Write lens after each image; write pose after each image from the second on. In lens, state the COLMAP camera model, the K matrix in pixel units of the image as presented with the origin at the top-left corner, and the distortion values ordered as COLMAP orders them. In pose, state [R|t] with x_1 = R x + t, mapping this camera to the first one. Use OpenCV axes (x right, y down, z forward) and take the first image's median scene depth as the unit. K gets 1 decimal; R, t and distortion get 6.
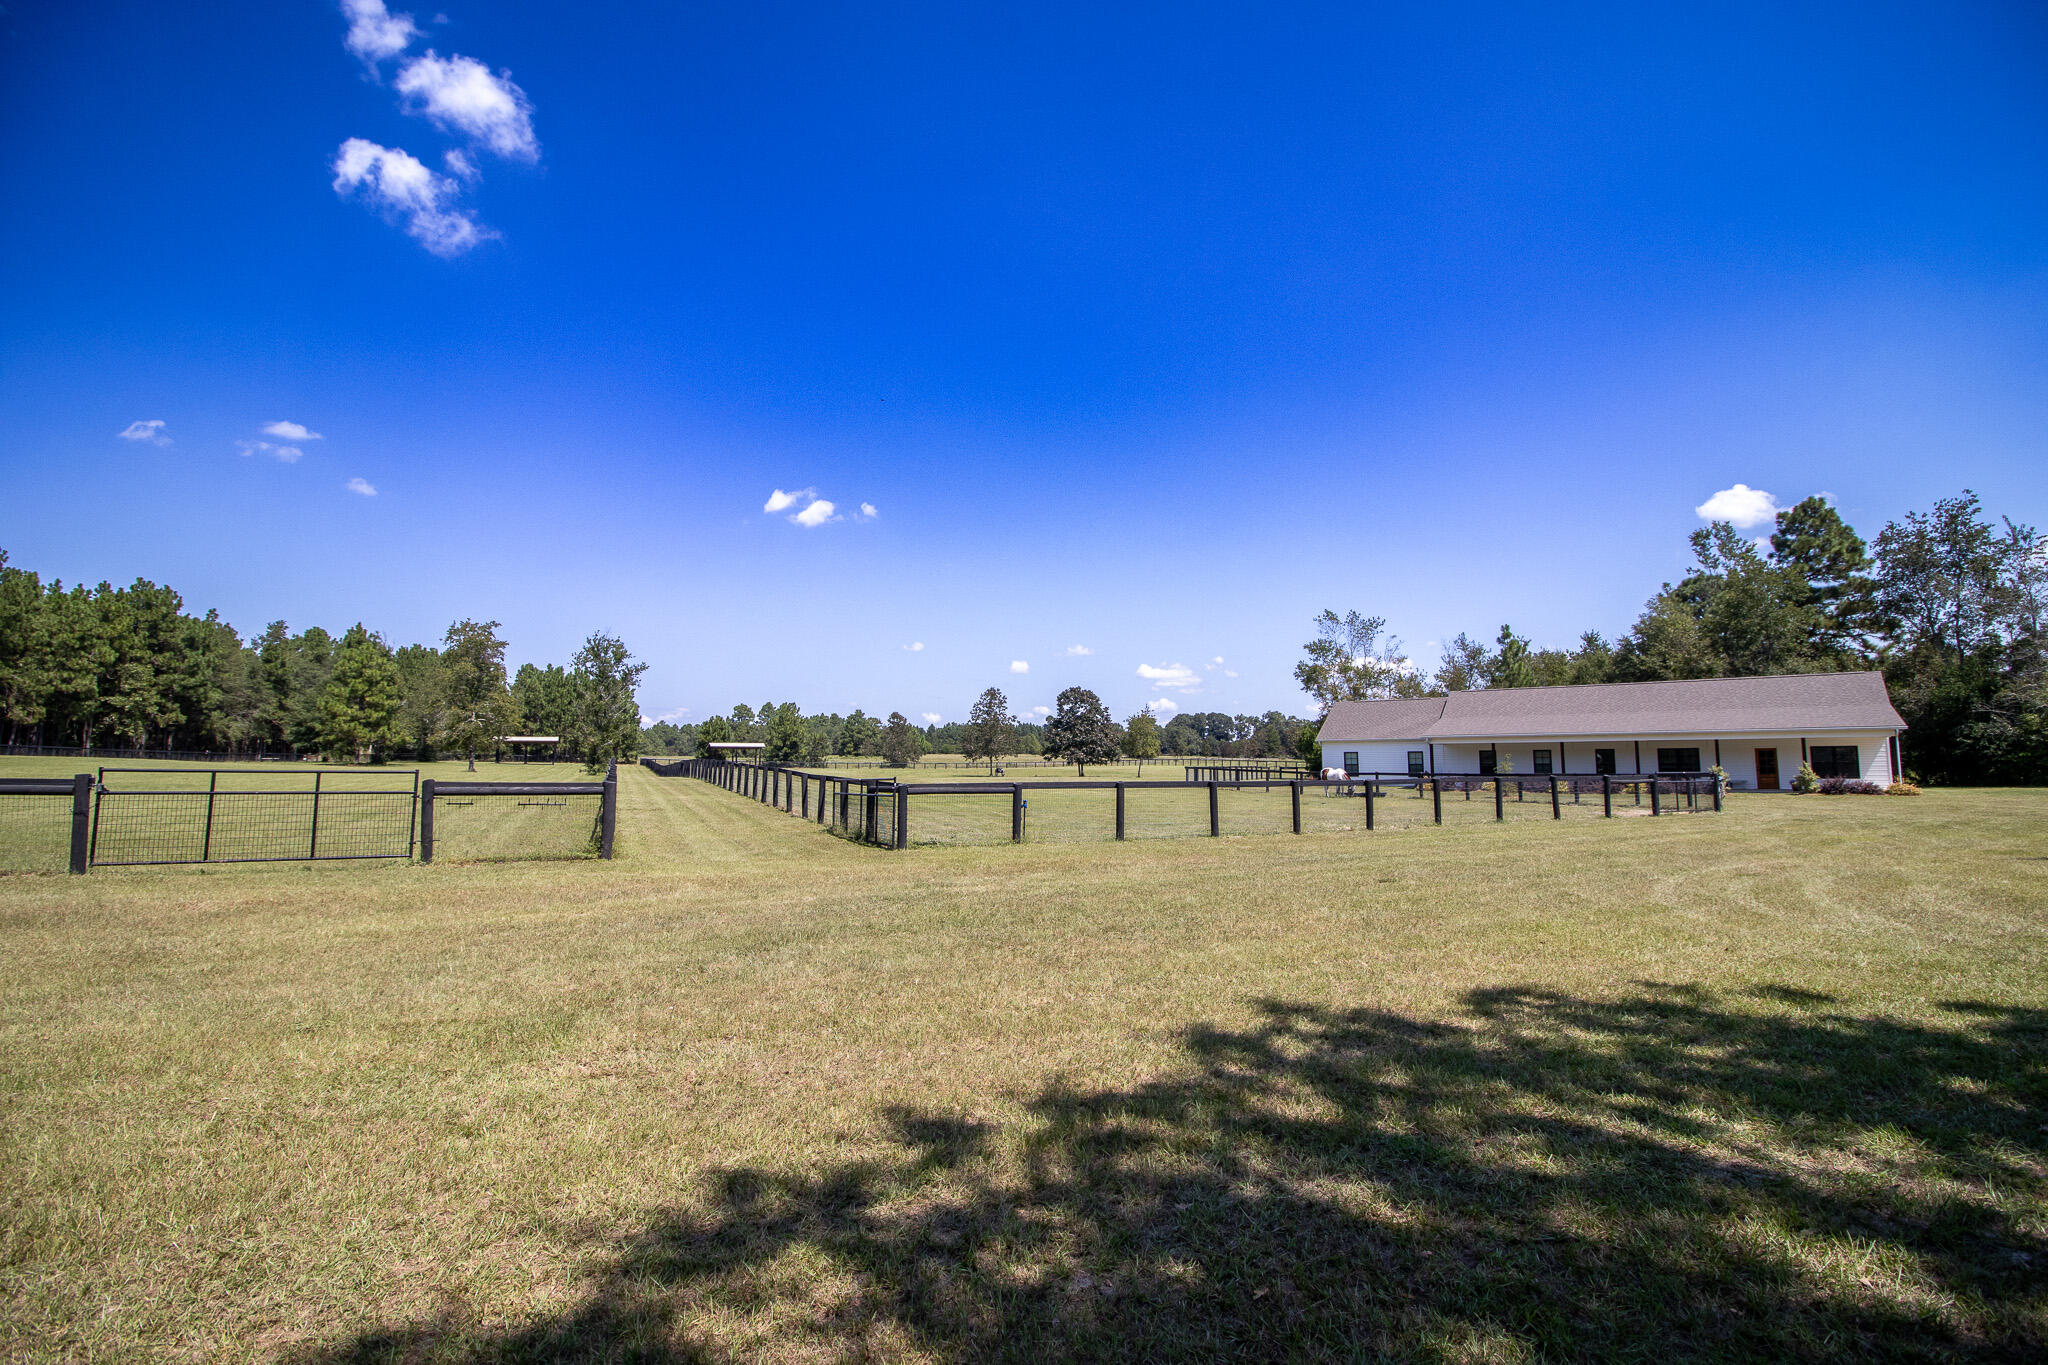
lens RADIAL K [[940.9, 0, 1023.1], [0, 940.9, 654.1], [0, 0, 1]] dist [-0.007831, -0.008895]
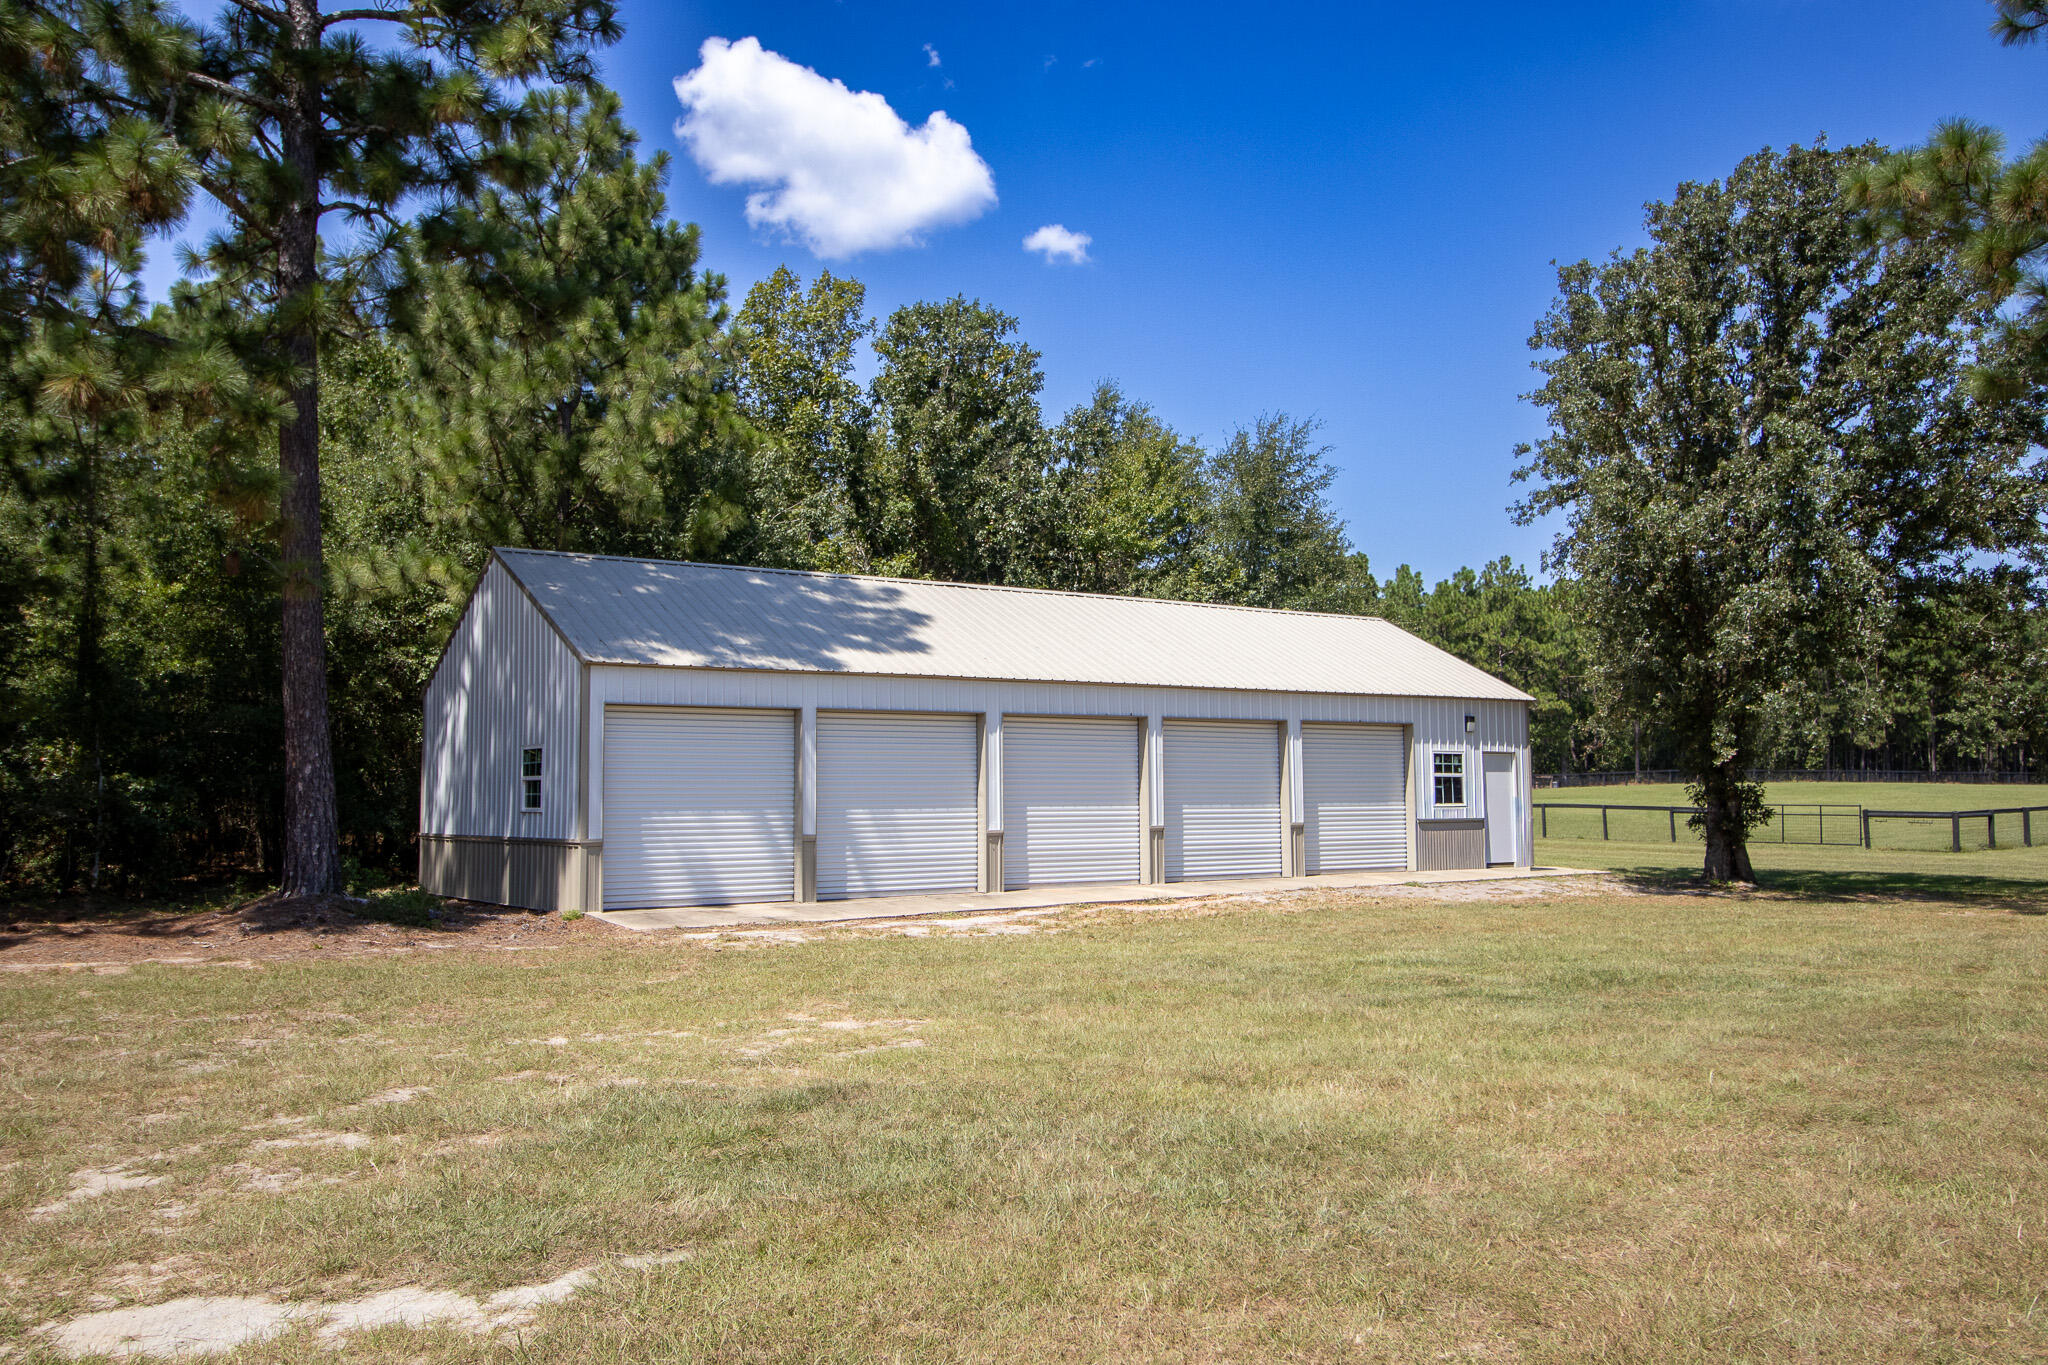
lens RADIAL K [[1599.8, 0, 1028.2], [0, 1599.8, 684.9], [0, 0, 1]] dist [0.001439, 0.000046]
pose [[0.220761, -0.063505, -0.973258, 0.386520], [0.121523, 0.991893, -0.037156, -0.037405], [0.967728, -0.110071, 0.226689, -0.251898]]
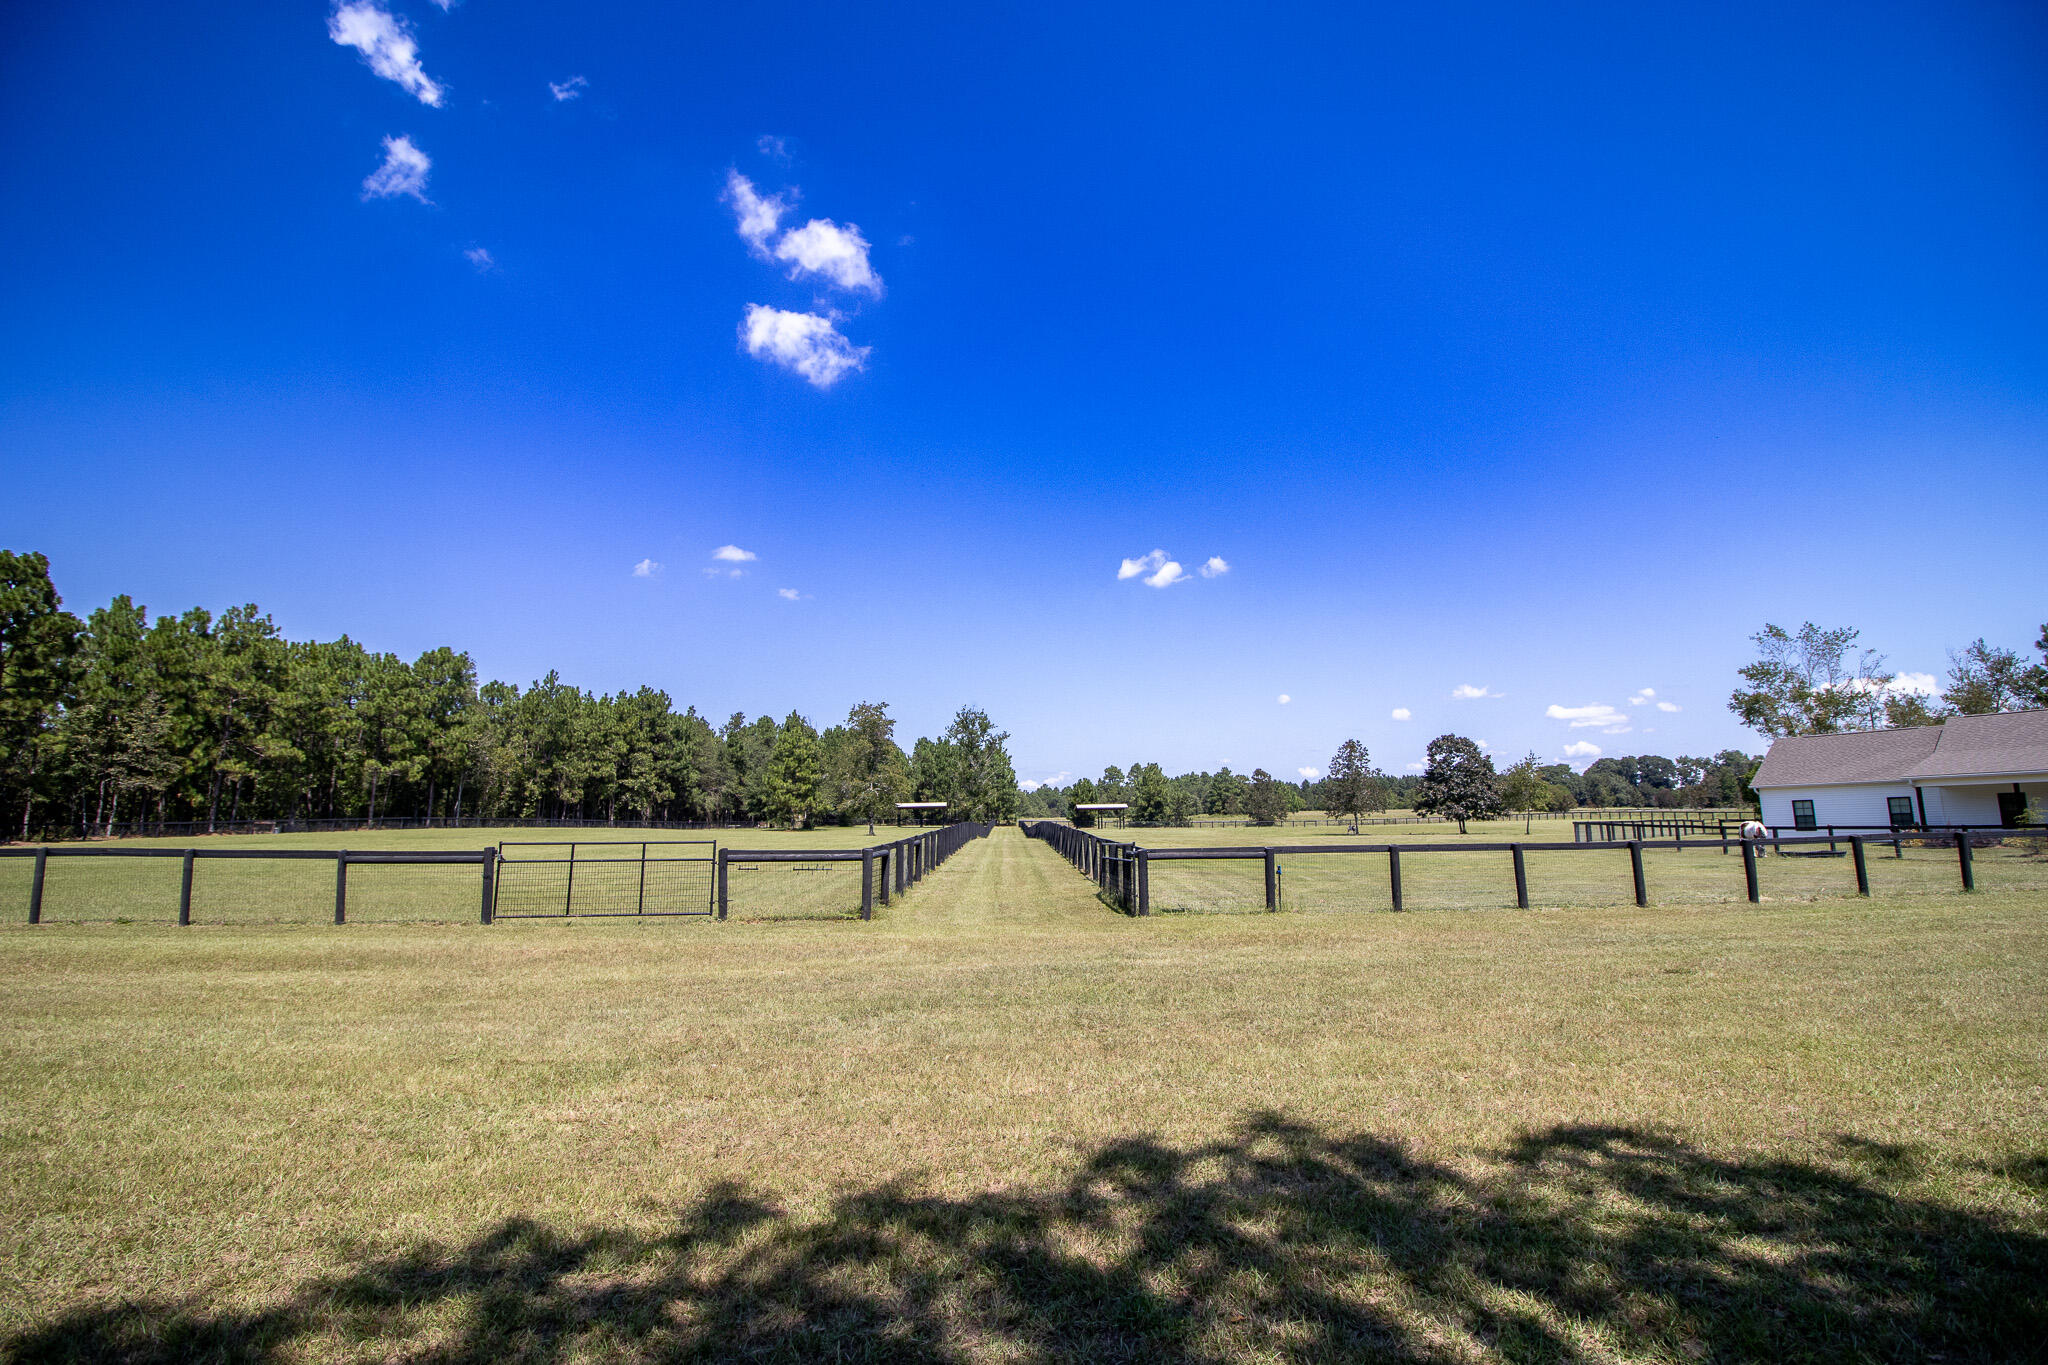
lens RADIAL K [[940.9, 0, 1024.6], [0, 940.9, 680.5], [0, 0, 1]] dist [-0.007831, -0.008895]
pose [[0.923062, -0.070837, -0.378073, 0.027816], [0.058233, 0.997303, -0.044684, -0.000343], [0.380218, 0.019229, 0.924697, 0.007129]]
